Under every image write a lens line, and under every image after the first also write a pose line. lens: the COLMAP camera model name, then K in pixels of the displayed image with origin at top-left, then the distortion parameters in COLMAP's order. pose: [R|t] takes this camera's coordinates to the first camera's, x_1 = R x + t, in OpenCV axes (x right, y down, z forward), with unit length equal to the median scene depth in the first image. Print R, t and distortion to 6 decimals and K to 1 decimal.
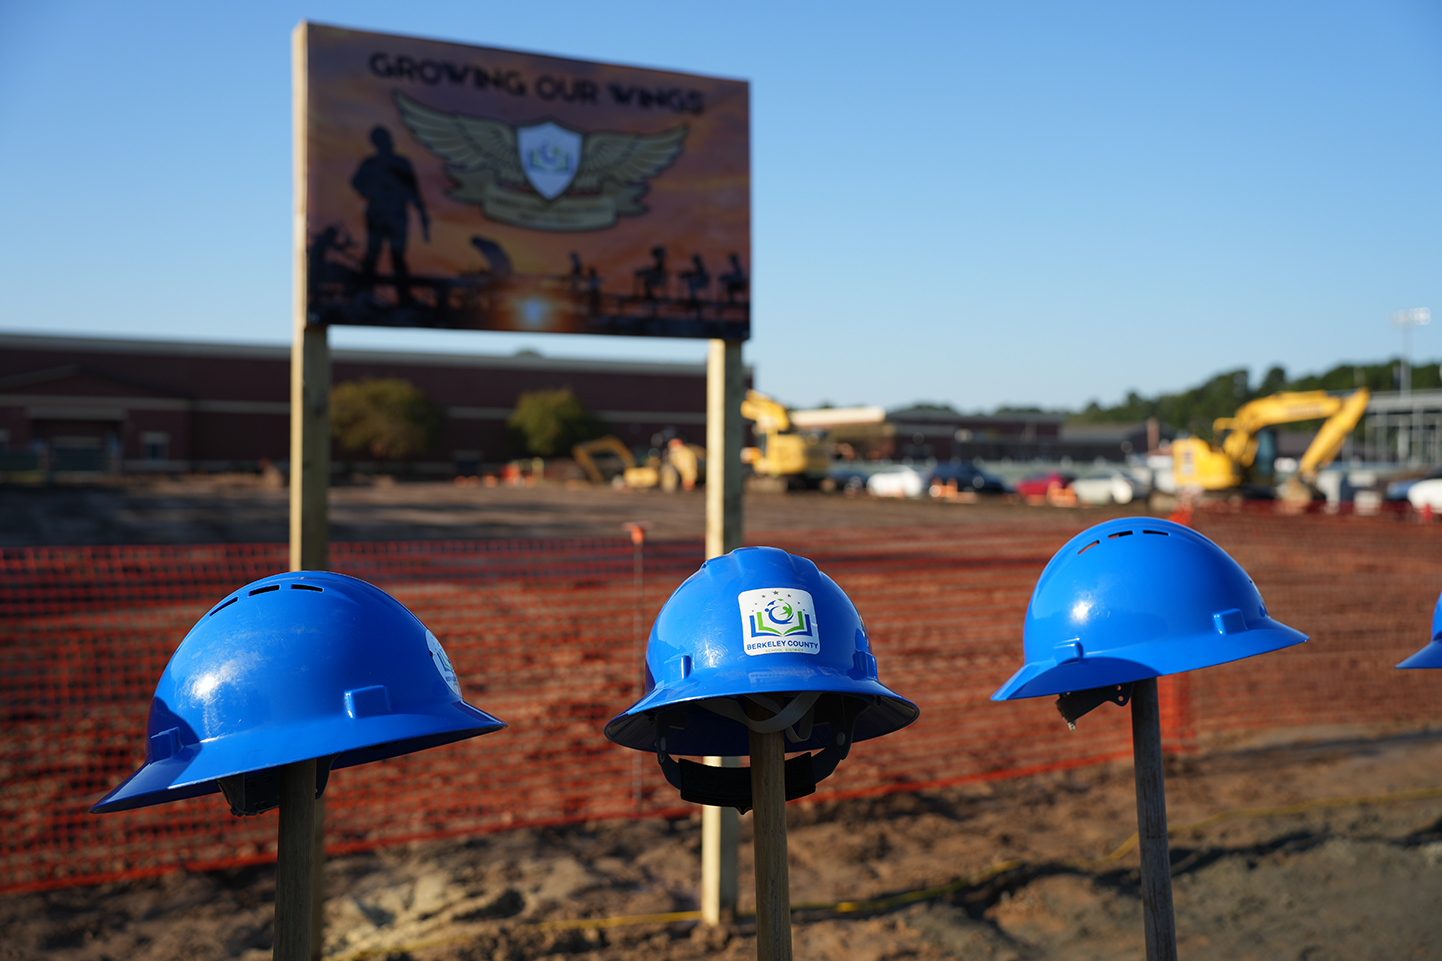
lens RADIAL K [[1506.5, 0, 722.4], [0, 1506.5, 480.4], [0, 0, 1]] dist [-0.018110, 0.000000]
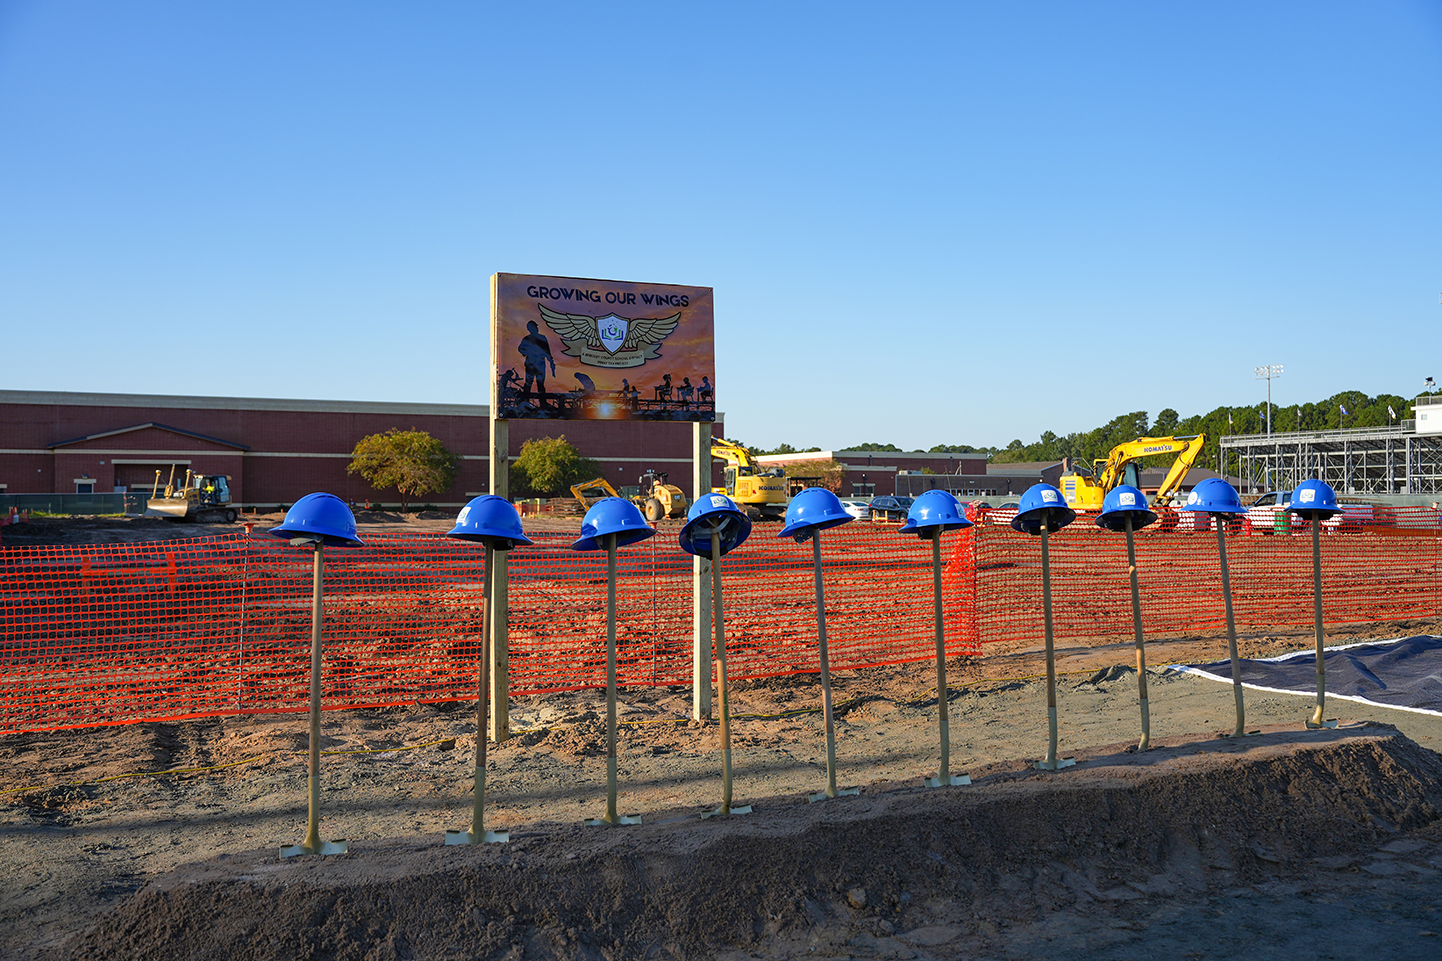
lens RADIAL K [[1329.2, 0, 722.5], [0, 1329.2, 477.4], [0, 0, 1]] dist [0.007044, -0.003810]
pose [[0.999718, -0.010721, 0.021212, -0.004935], [0.011306, 0.999554, -0.027657, 0.017321], [-0.020906, 0.027889, 0.999392, -0.459047]]
